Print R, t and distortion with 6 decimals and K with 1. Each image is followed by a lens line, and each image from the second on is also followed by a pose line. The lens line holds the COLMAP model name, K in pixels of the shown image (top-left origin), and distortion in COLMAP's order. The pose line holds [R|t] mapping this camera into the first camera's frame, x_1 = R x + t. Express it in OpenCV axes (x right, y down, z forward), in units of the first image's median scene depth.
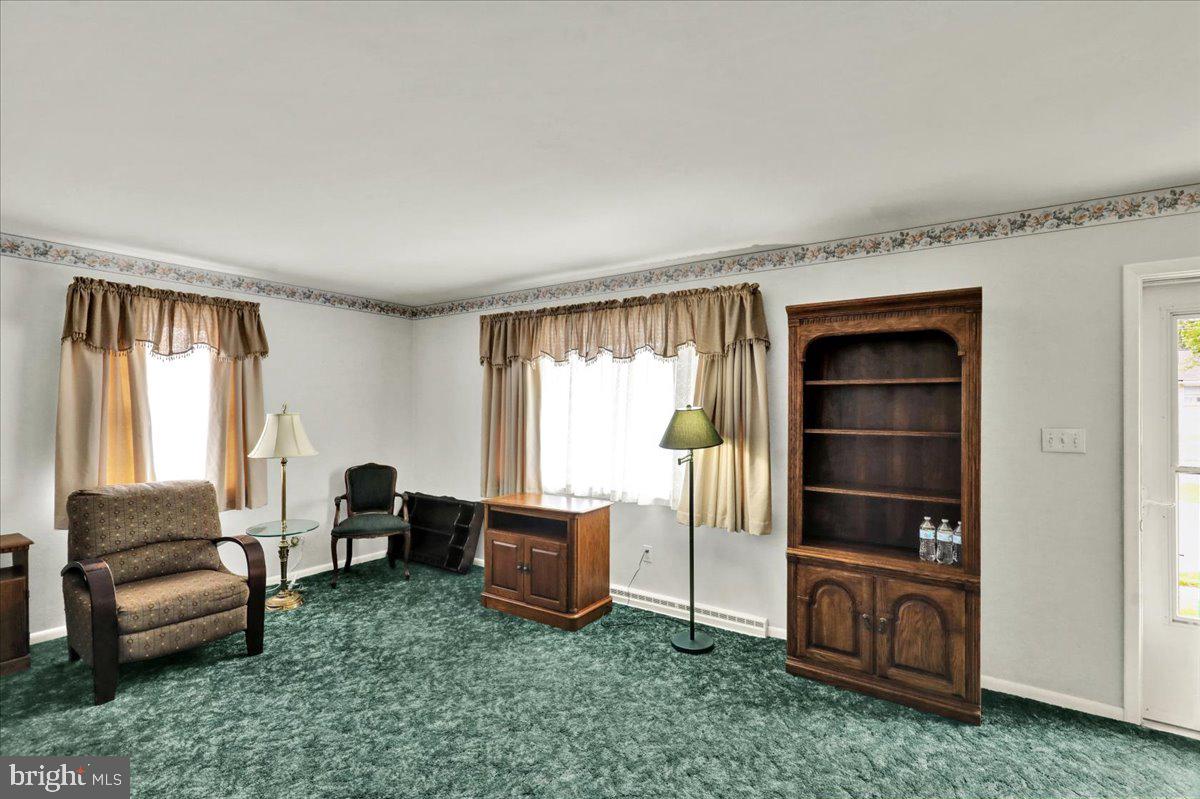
lens RADIAL K [[547.2, 0, 606.1], [0, 547.2, 404.5], [0, 0, 1]] dist [-0.000216, 0.000565]
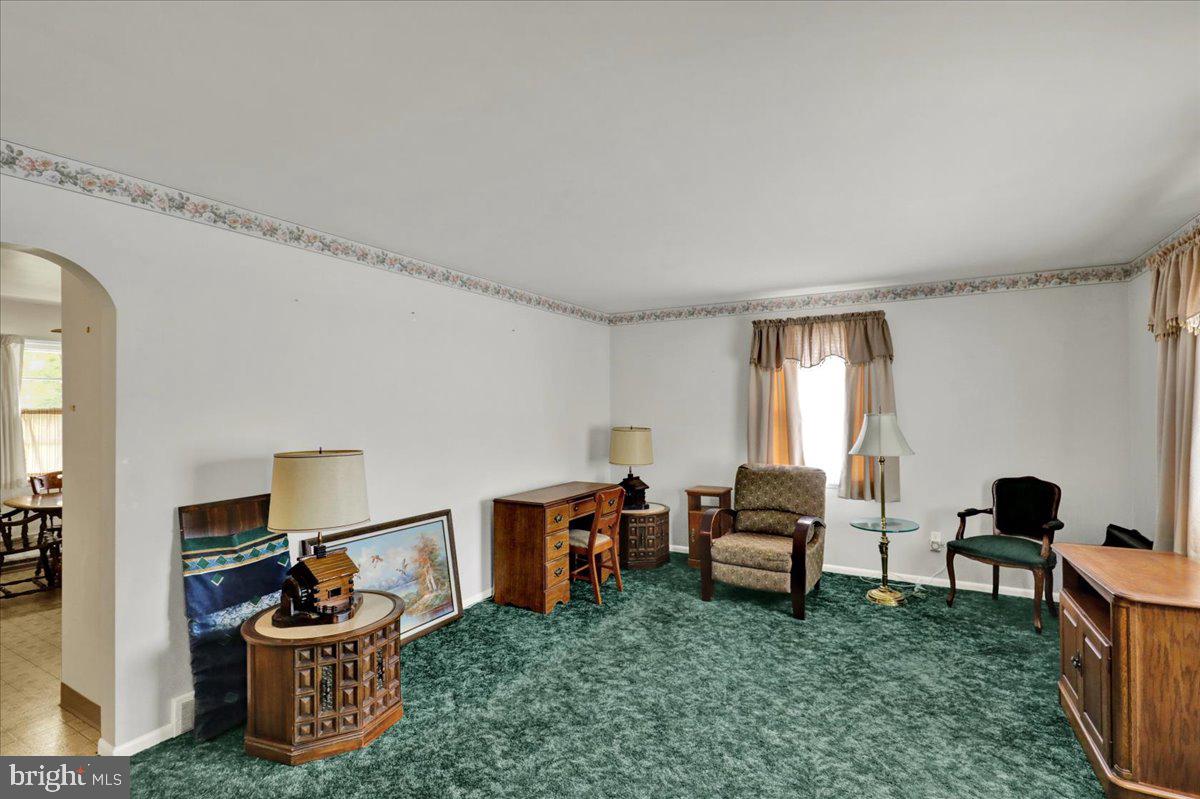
lens RADIAL K [[547.2, 0, 604.1], [0, 547.2, 406.8], [0, 0, 1]] dist [-0.000216, 0.000565]
pose [[0.102859, -0.009041, -0.994655, 0.447178], [0.010052, 0.999917, -0.008049, 0.006971], [0.994645, -0.009170, 0.102941, 0.429998]]
